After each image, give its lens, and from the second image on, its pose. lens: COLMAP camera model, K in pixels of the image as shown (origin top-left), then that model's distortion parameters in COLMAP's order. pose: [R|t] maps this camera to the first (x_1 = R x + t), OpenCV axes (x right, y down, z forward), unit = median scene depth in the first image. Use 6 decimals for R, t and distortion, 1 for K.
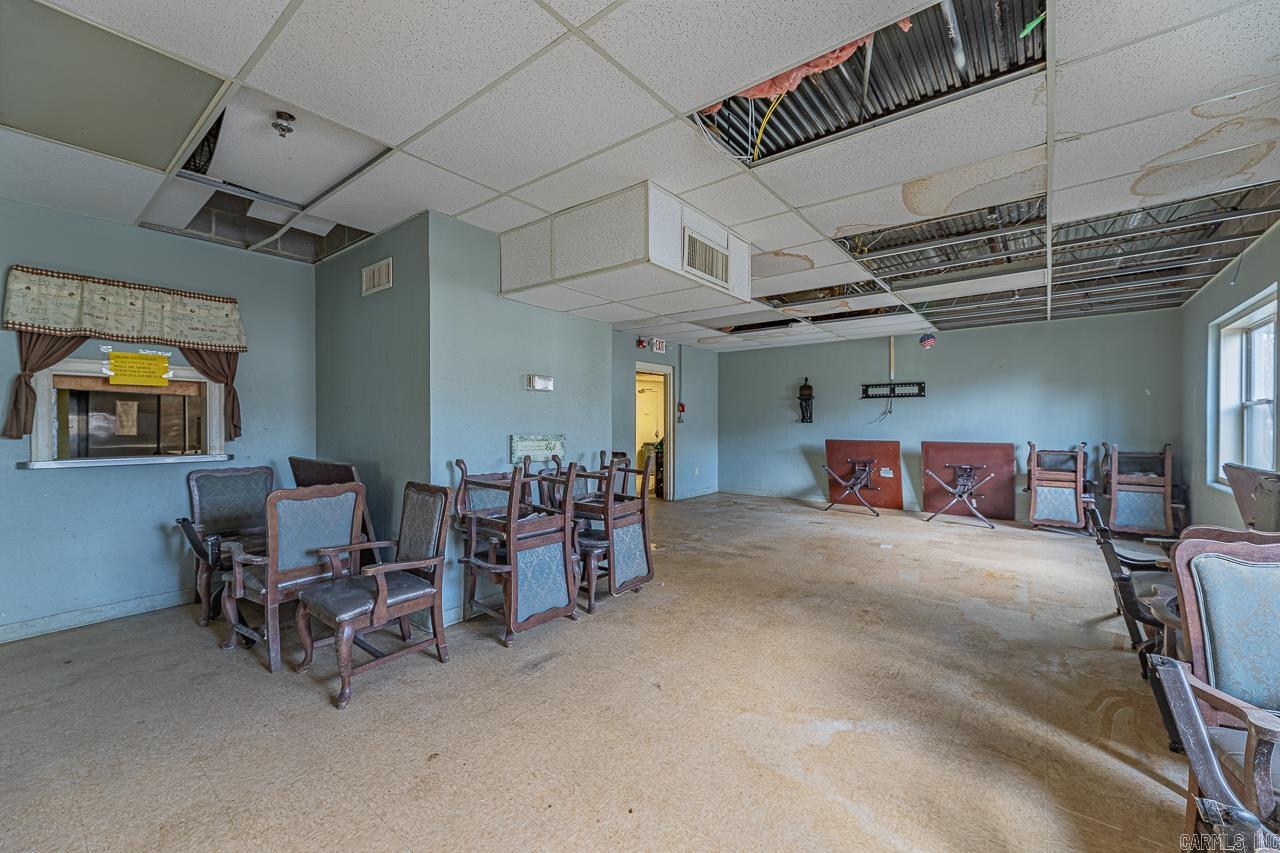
lens RADIAL K [[508.5, 0, 645.6], [0, 508.5, 426.6], [0, 0, 1]] dist [-0.000872, -0.000807]
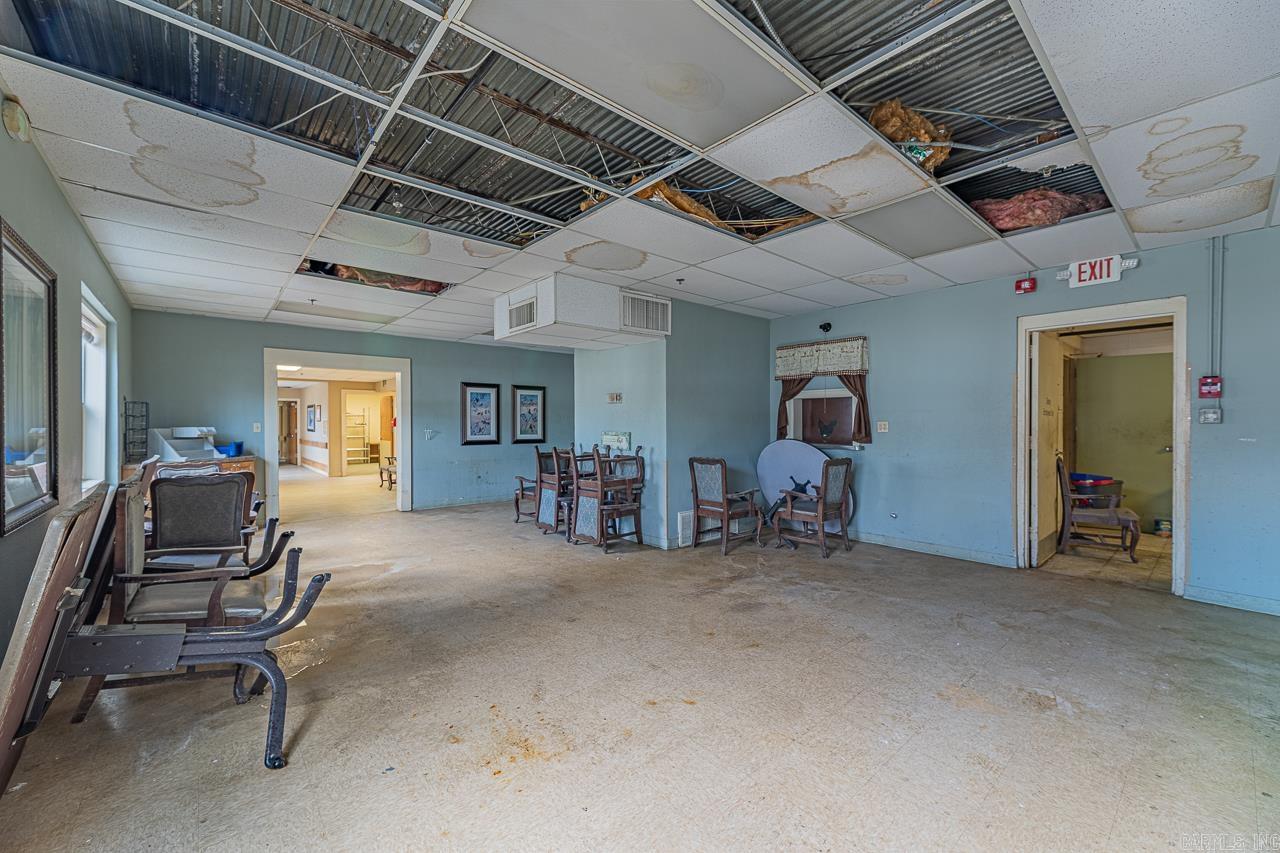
lens RADIAL K [[508.5, 0, 645.8], [0, 508.5, 428.0], [0, 0, 1]] dist [-0.000872, -0.000807]
pose [[-0.190755, 0.000659, -0.981637, 1.280773], [-0.005384, 0.999984, 0.001717, -0.001665], [0.981623, 0.005613, -0.190749, 1.378936]]
